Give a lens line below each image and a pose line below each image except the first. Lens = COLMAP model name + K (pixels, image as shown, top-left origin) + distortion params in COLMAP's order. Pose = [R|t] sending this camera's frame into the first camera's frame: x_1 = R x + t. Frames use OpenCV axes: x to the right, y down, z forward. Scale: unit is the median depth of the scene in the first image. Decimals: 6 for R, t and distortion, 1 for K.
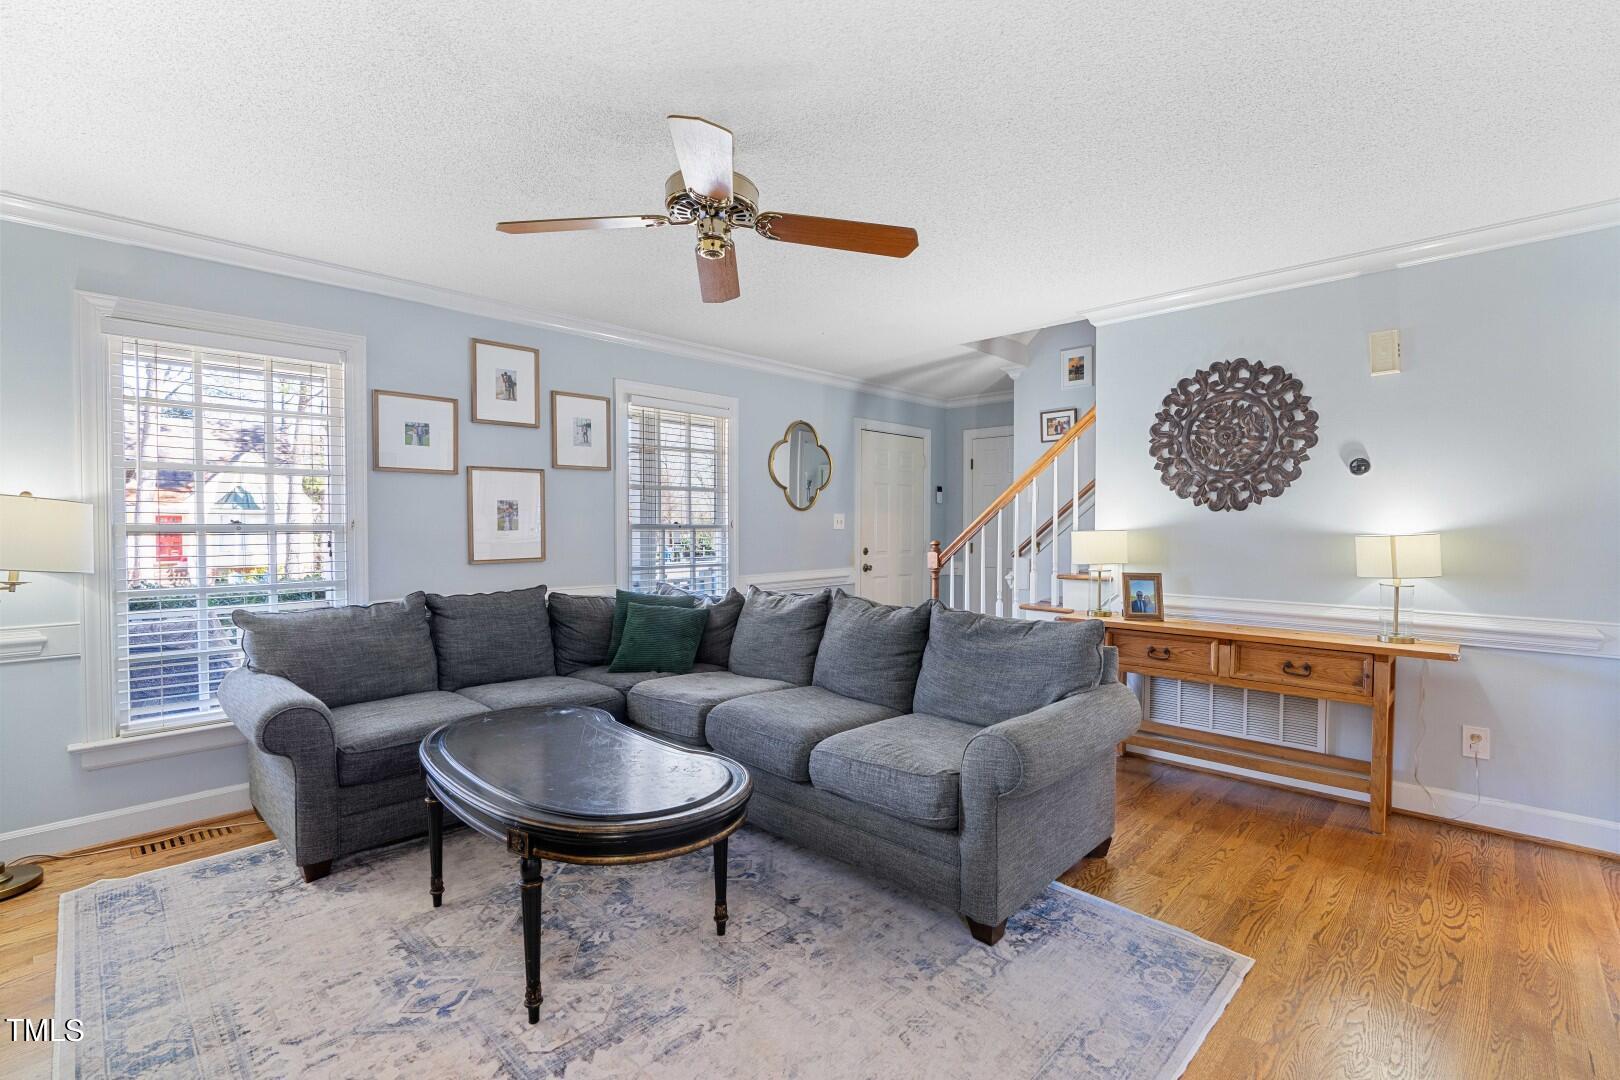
lens RADIAL K [[732.9, 0, 813.3], [0, 732.9, 532.1], [0, 0, 1]] dist [-0.015189, 0.010559]
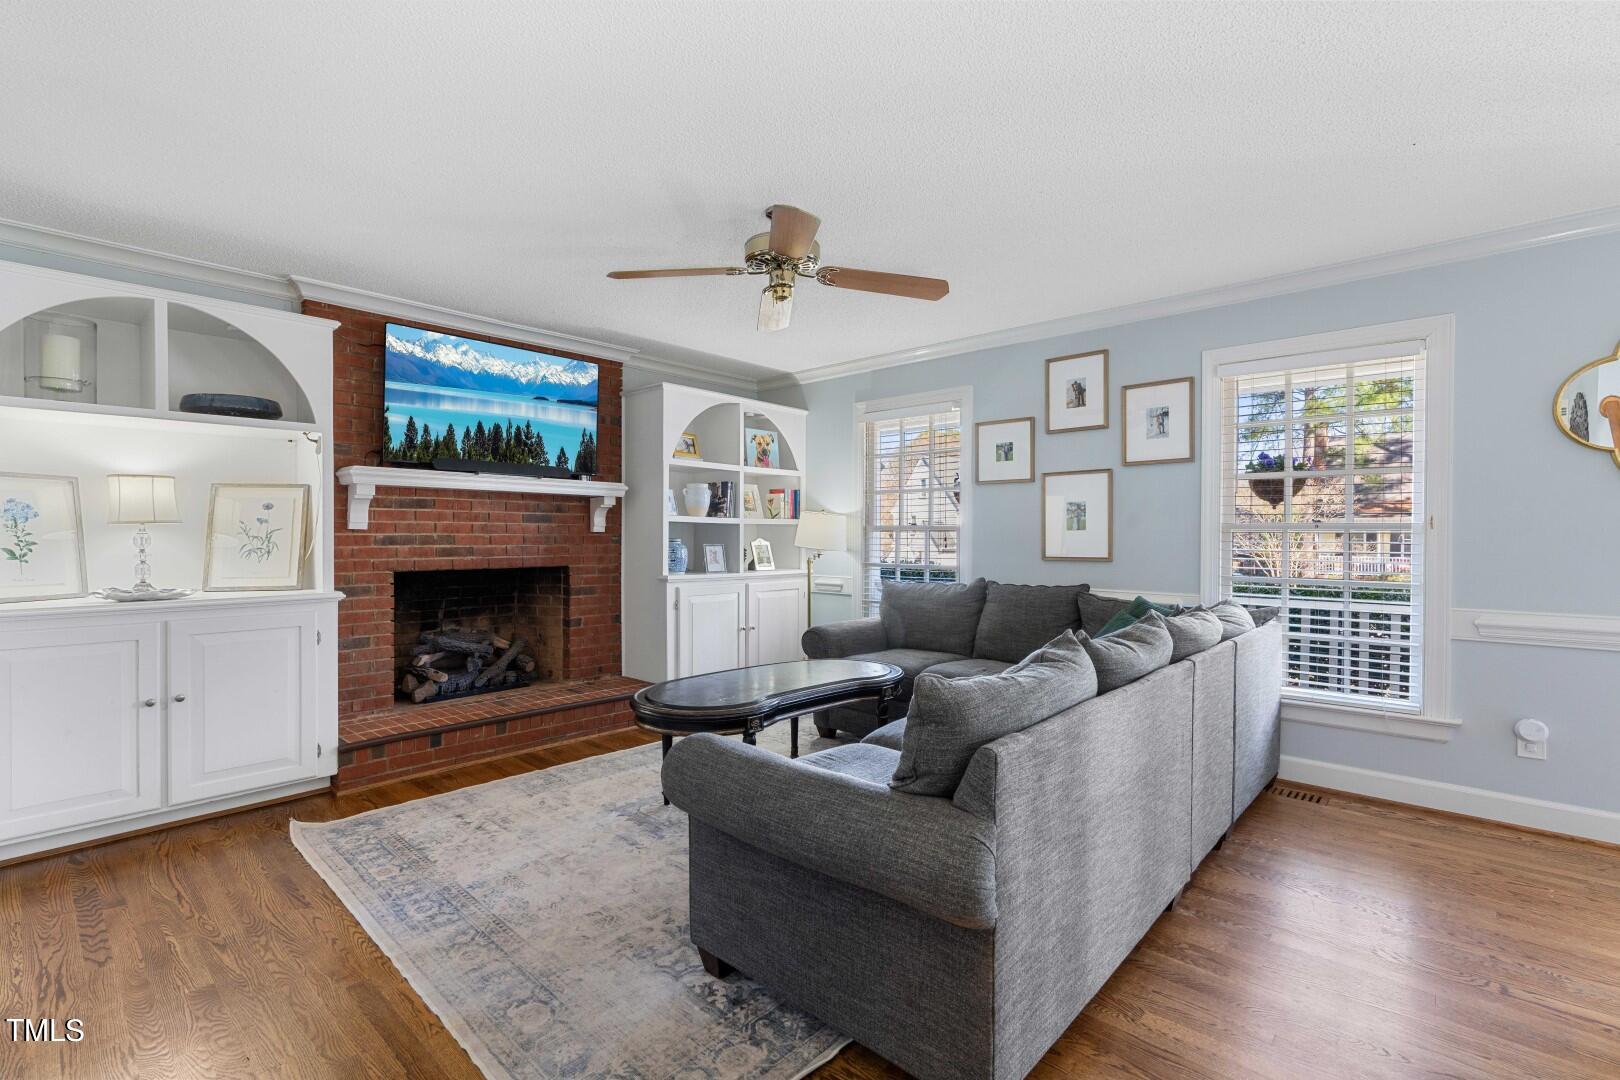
lens RADIAL K [[732.9, 0, 813.3], [0, 732.9, 532.1], [0, 0, 1]] dist [-0.015189, 0.010559]
pose [[0.015176, -0.001482, -0.999884, 0.683850], [-0.012754, 0.999917, -0.001676, 0.007375], [0.999803, 0.012778, 0.015156, 0.651663]]
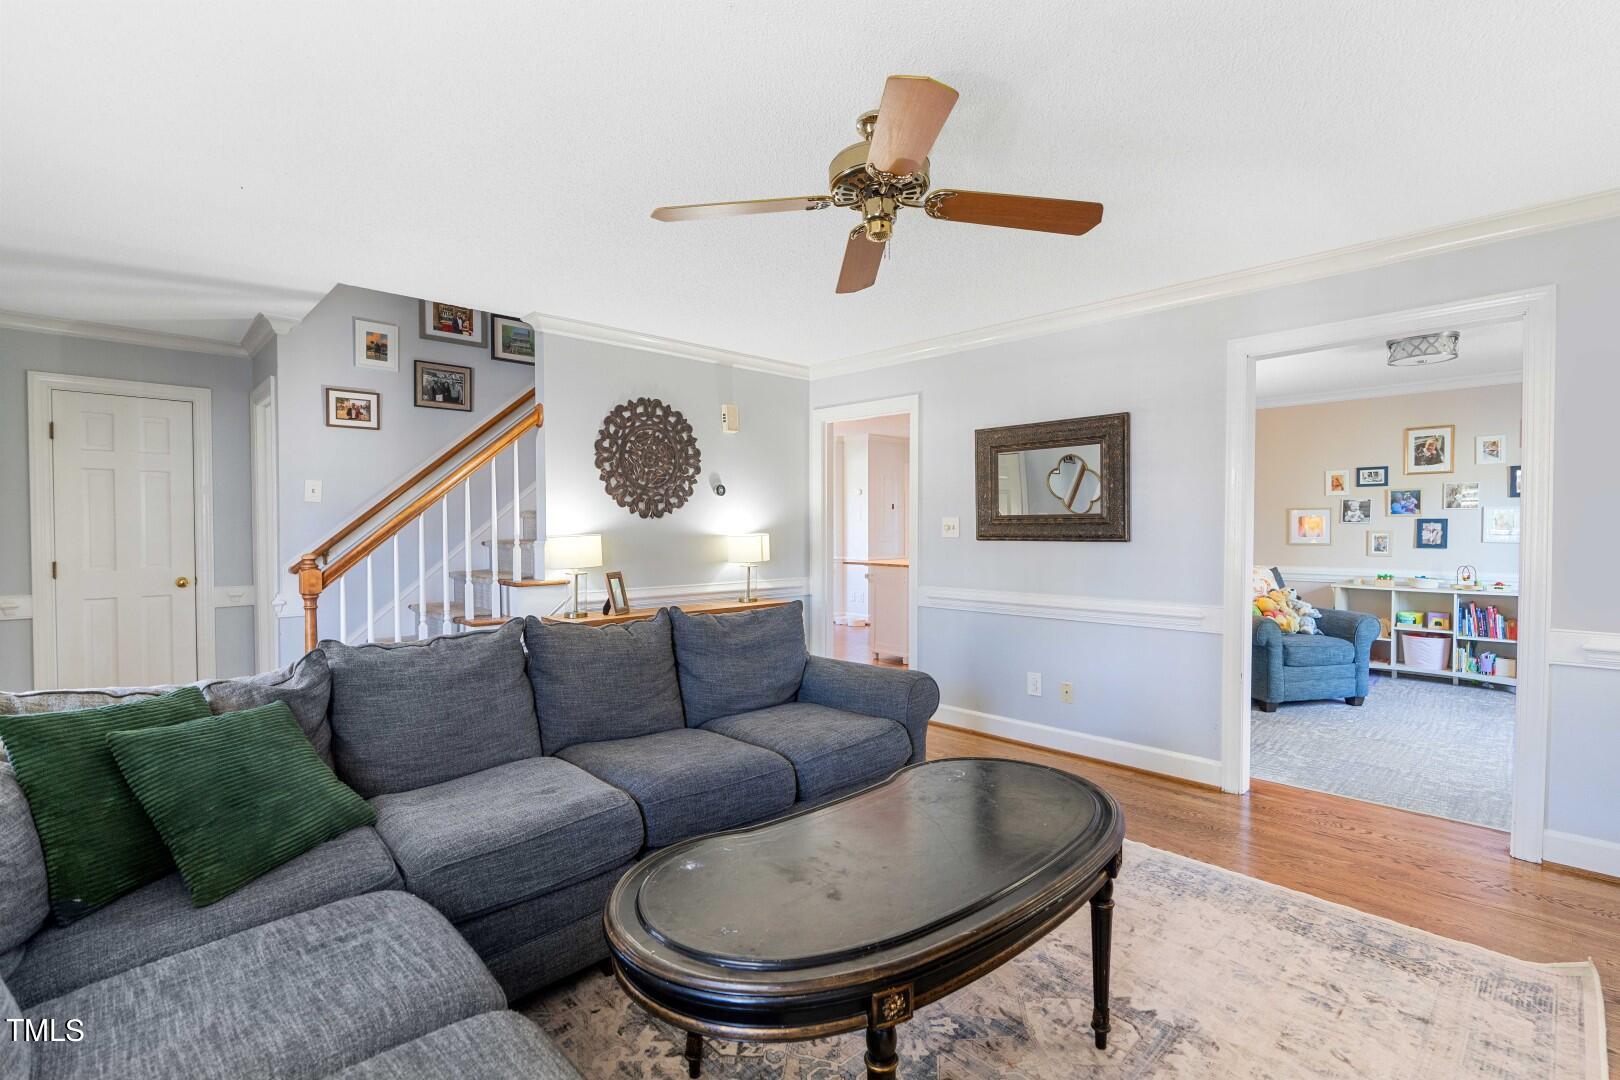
lens RADIAL K [[732.9, 0, 813.3], [0, 732.9, 532.1], [0, 0, 1]] dist [-0.015189, 0.010559]
pose [[0.039362, -0.006957, 0.999201, -0.670204], [0.013327, 0.999890, 0.006437, -0.009070], [-0.999136, 0.013063, 0.039450, 0.659125]]
